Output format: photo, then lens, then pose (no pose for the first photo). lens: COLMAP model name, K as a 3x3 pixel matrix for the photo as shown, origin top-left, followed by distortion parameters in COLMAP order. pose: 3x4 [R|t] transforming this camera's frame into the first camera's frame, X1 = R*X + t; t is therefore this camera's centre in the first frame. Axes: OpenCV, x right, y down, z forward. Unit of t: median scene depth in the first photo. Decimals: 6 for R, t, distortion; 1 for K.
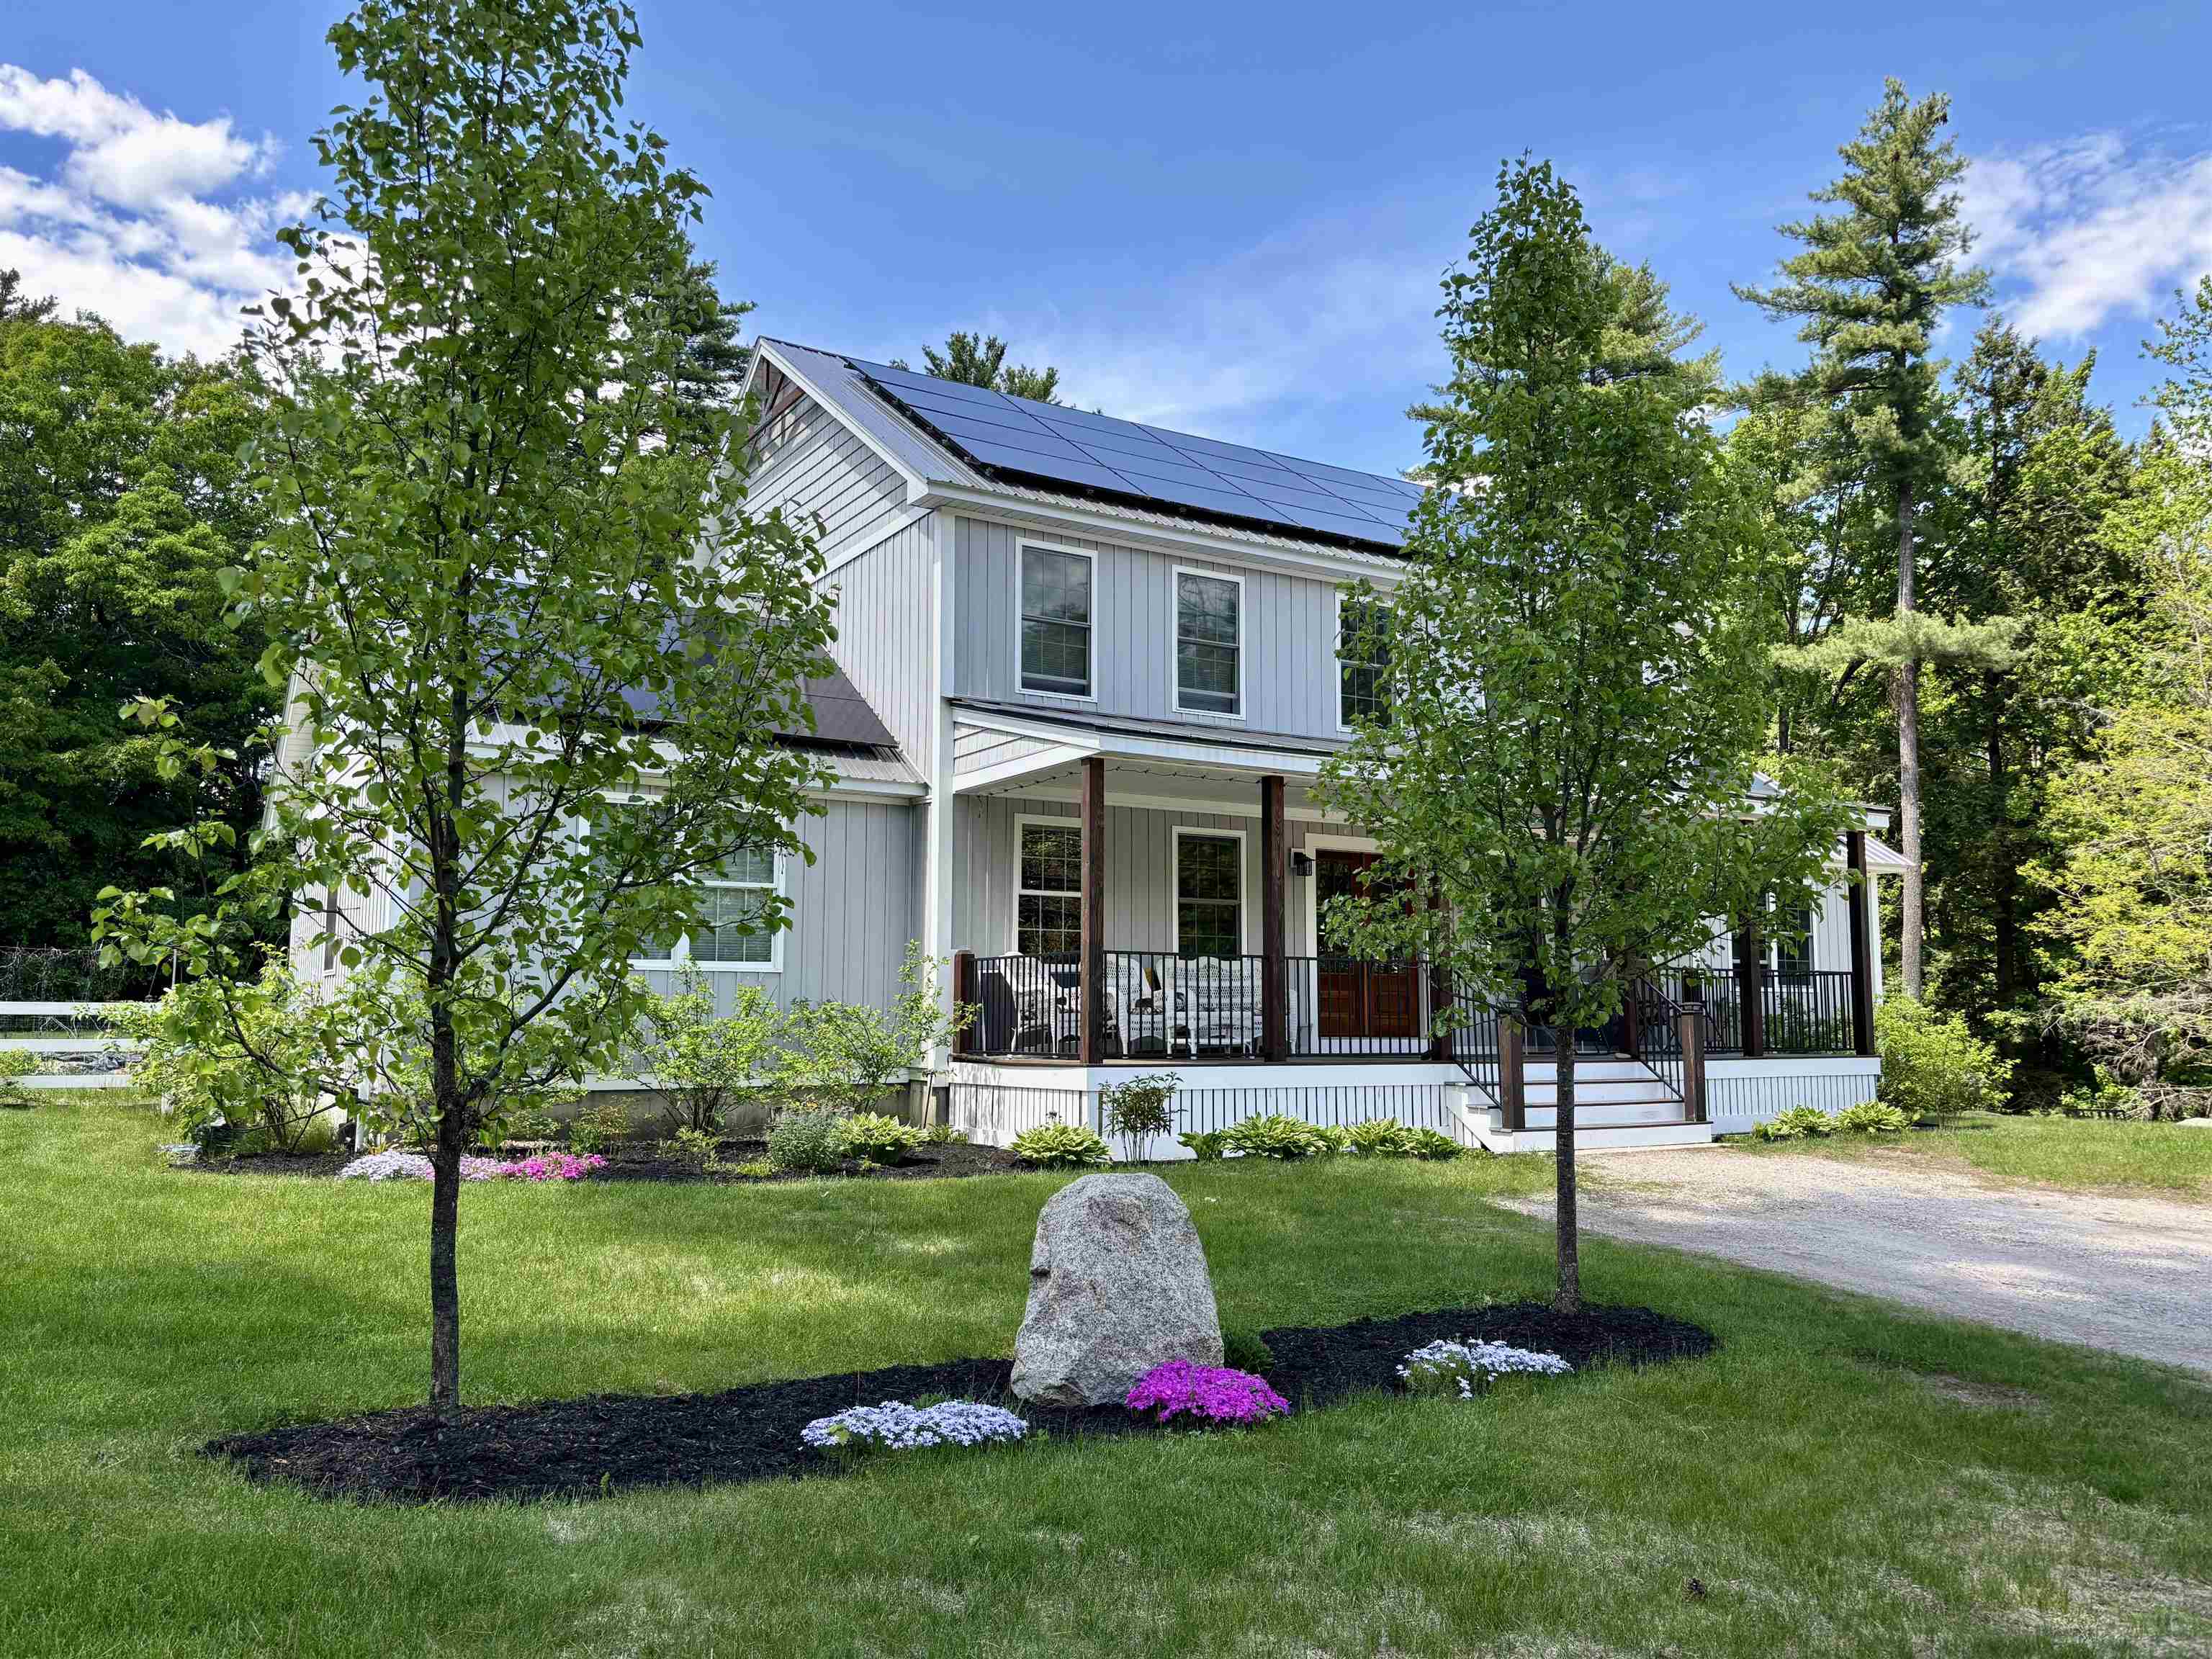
lens RADIAL K [[1698.3, 0, 1100.3], [0, 1698.3, 883.7], [0, 0, 1]] dist [0.015502, -0.004116]
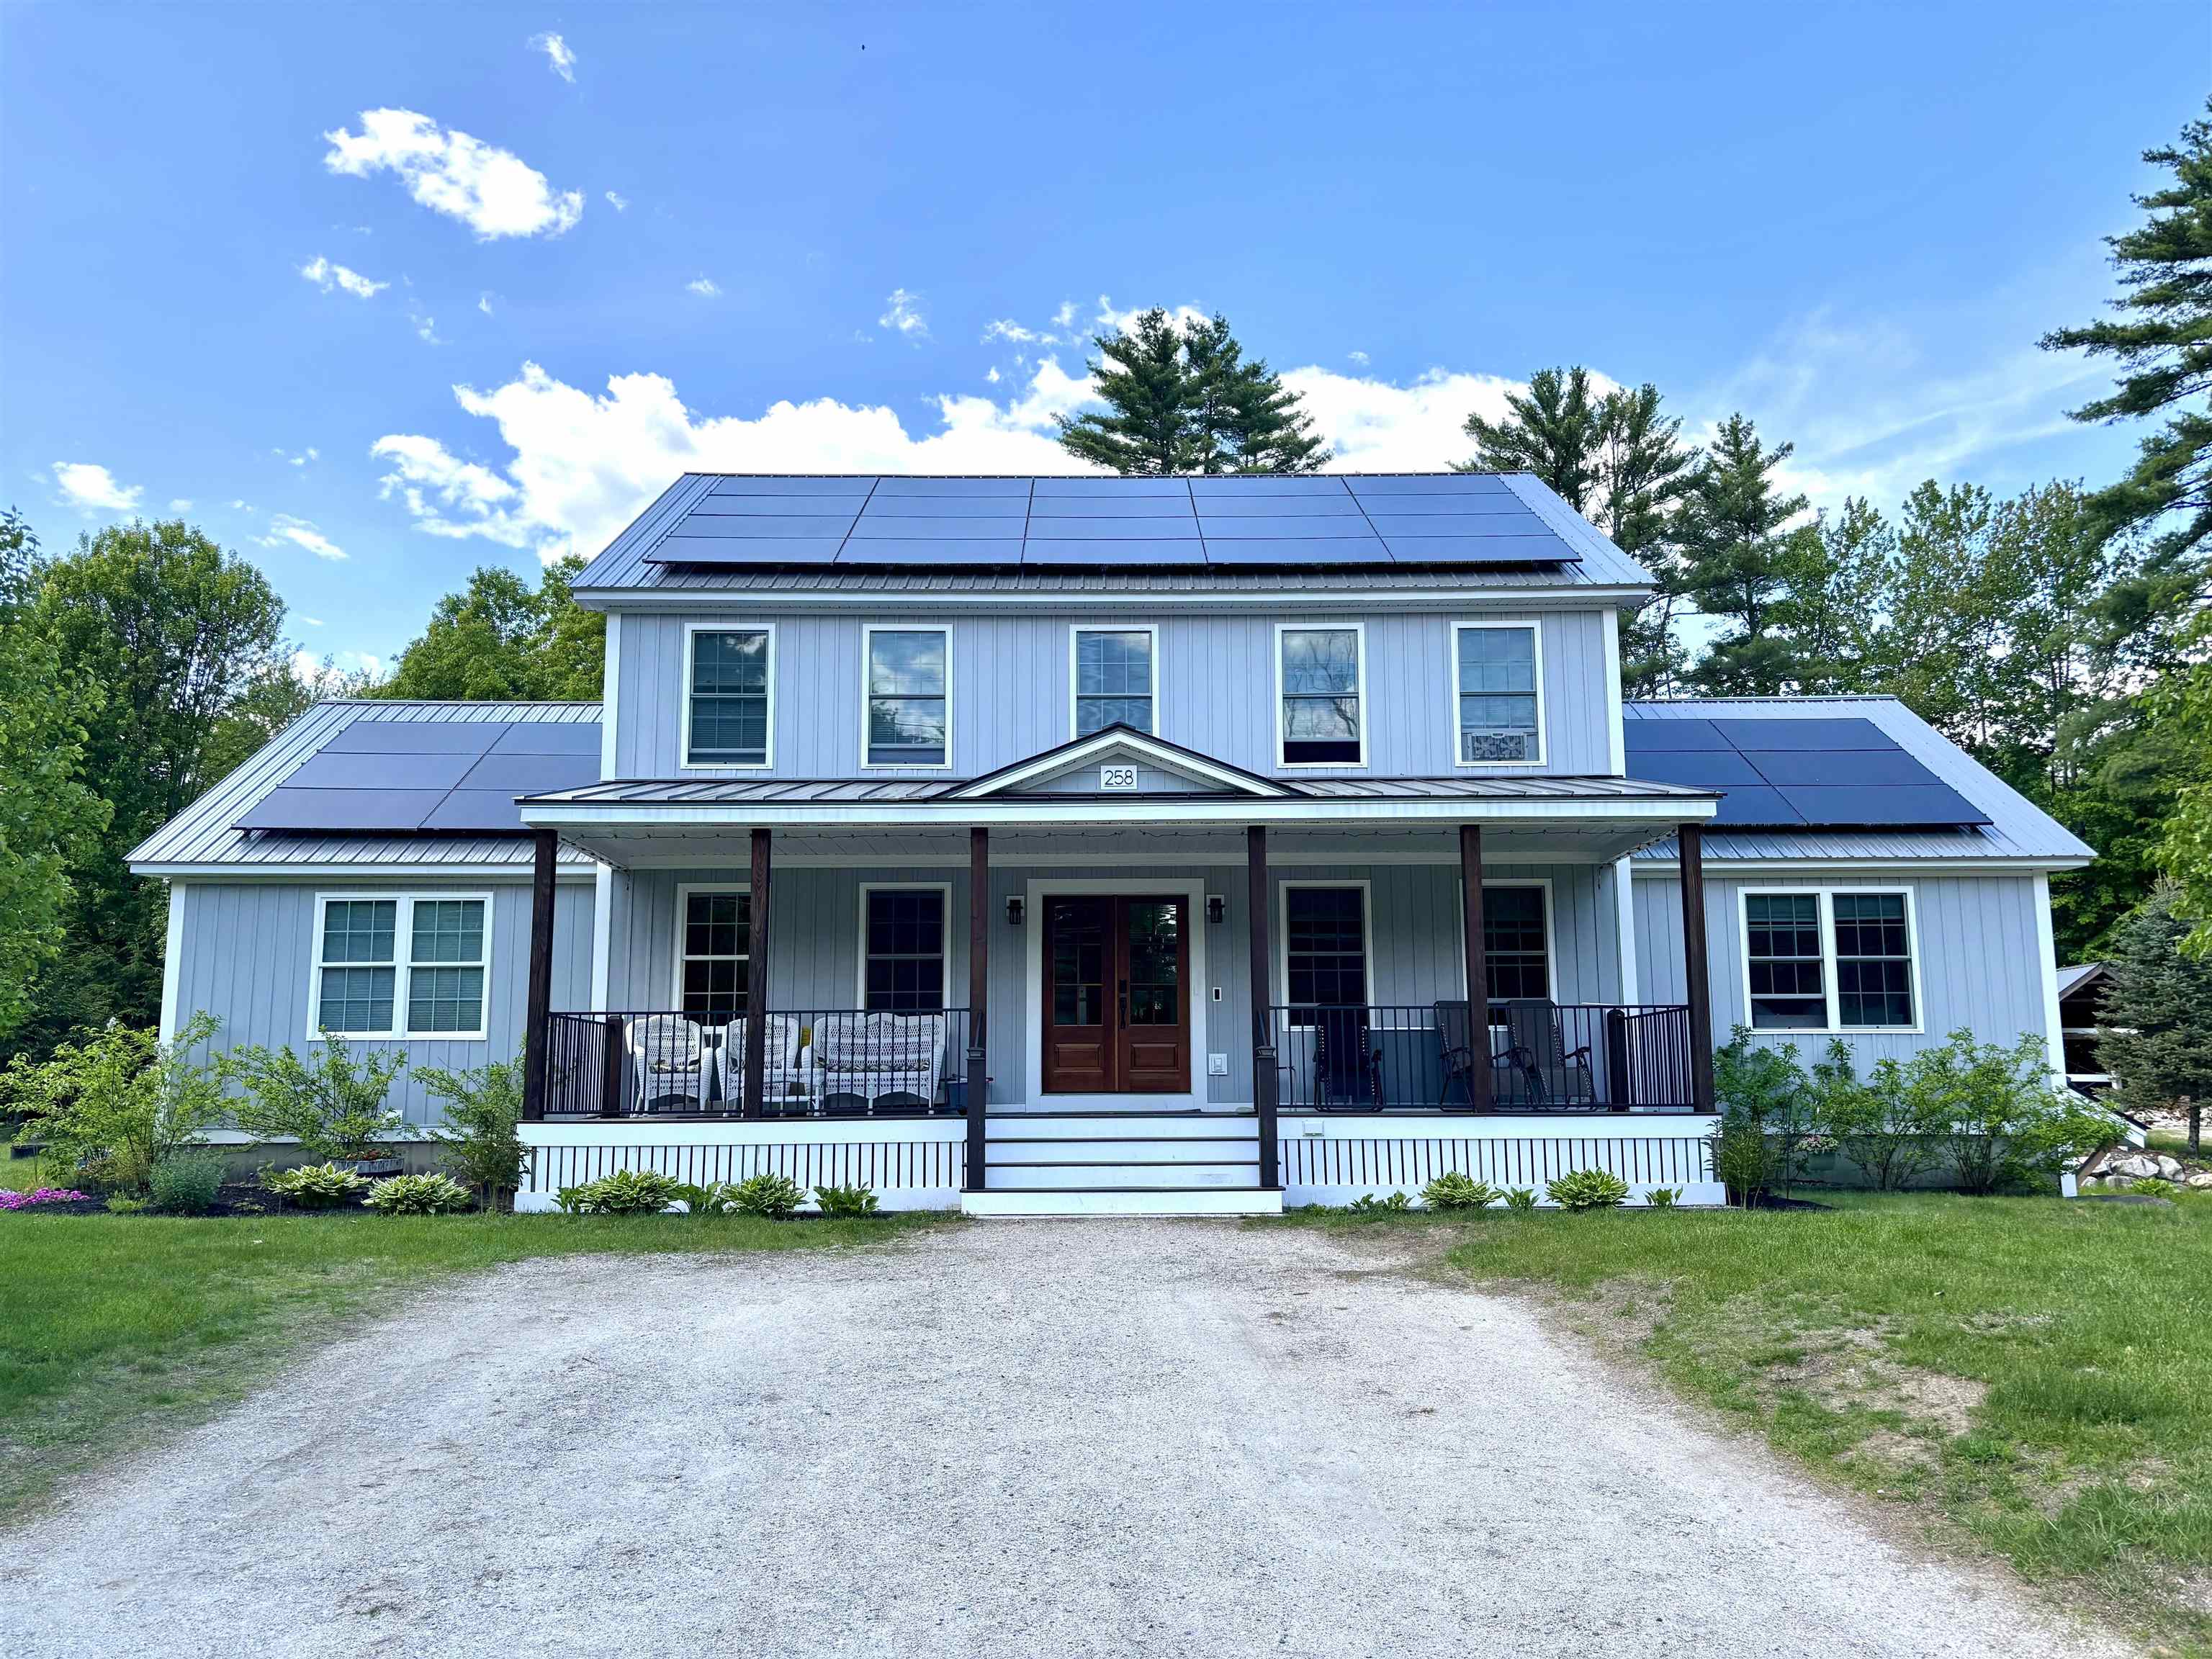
lens RADIAL K [[1698.3, 0, 1100.3], [0, 1698.3, 883.7], [0, 0, 1]] dist [0.015502, -0.004116]
pose [[0.860985, -0.075140, -0.503050, 0.685059], [0.052479, 0.996873, -0.059083, 0.033758], [0.505917, 0.024470, 0.862235, 0.218331]]
